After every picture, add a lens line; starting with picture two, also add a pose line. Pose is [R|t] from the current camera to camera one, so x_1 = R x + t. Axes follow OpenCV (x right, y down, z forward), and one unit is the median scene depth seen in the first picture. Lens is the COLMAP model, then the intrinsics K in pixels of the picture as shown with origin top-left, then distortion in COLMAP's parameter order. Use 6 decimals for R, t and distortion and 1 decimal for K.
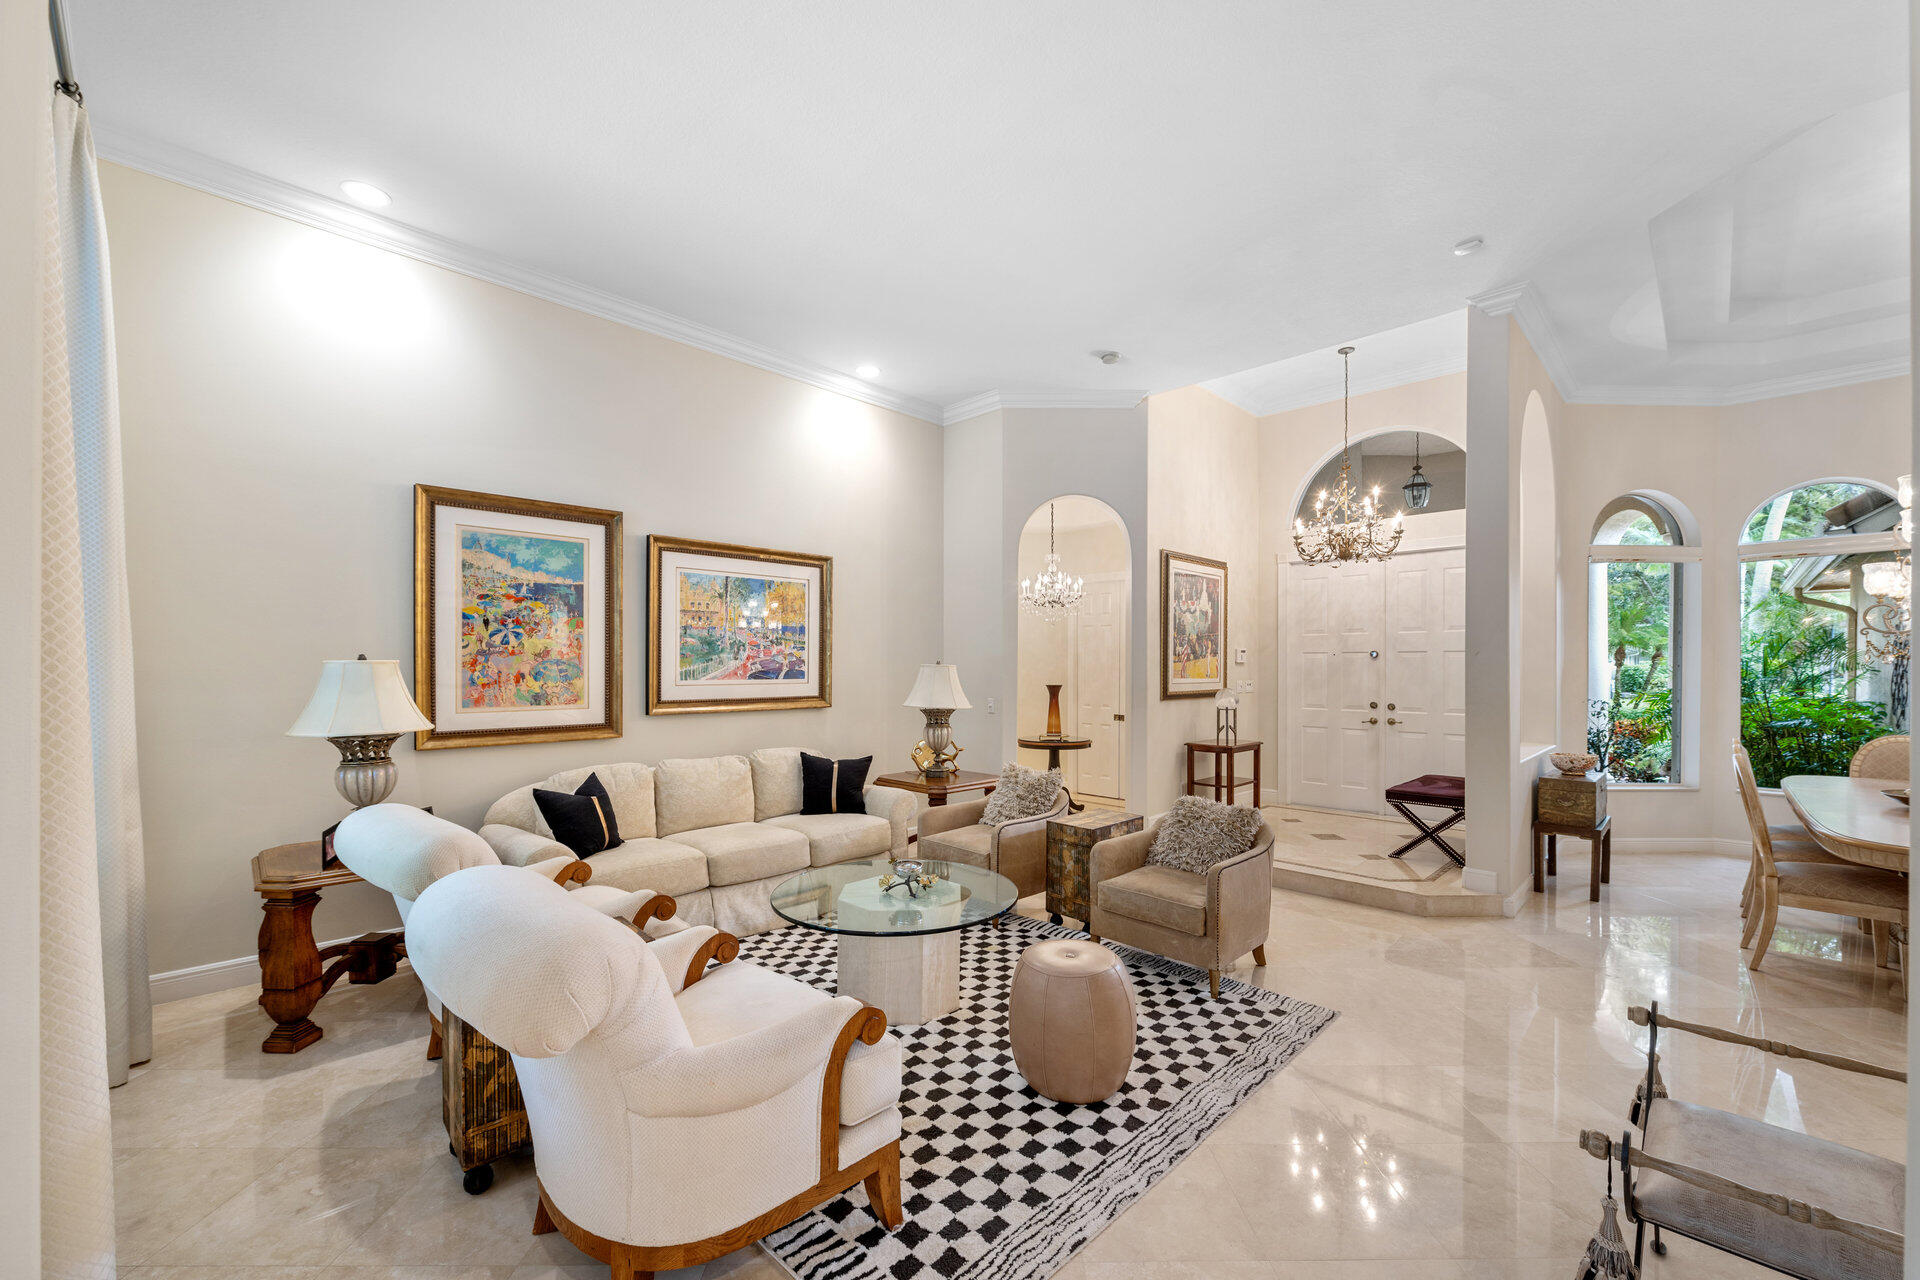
lens RADIAL K [[766.7, 0, 961.6], [0, 766.7, 663.7], [0, 0, 1]] dist [-0.000183, -0.000170]
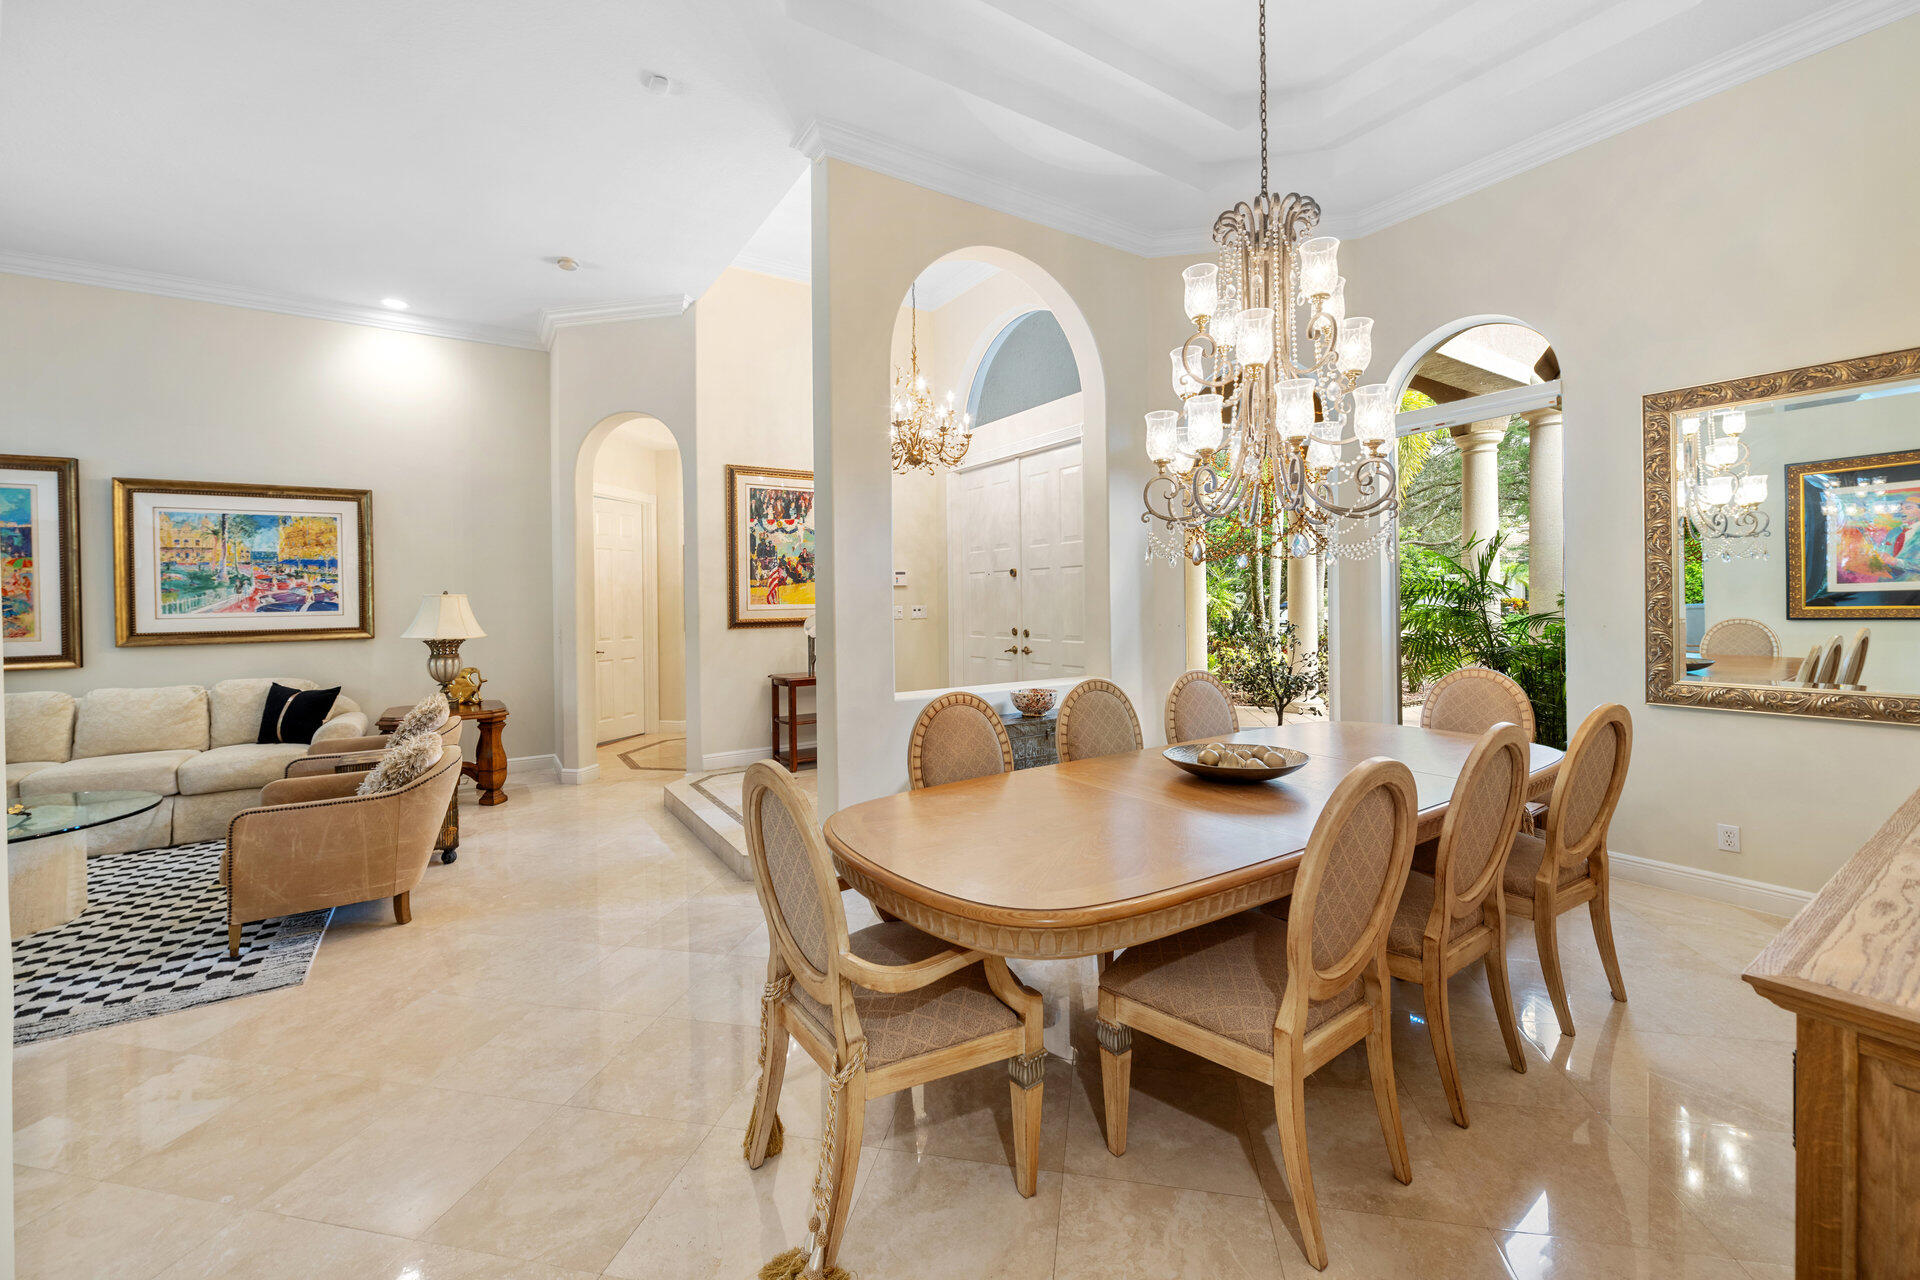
lens RADIAL K [[768.3, 0, 959.0], [0, 768.3, 598.6], [0, 0, 1]] dist [-0.001067, -0.000245]
pose [[0.977556, -0.016754, -0.210009, 0.846684], [0.018645, 0.999801, 0.007028, 0.012287], [0.209850, -0.010786, 0.977674, 0.178320]]
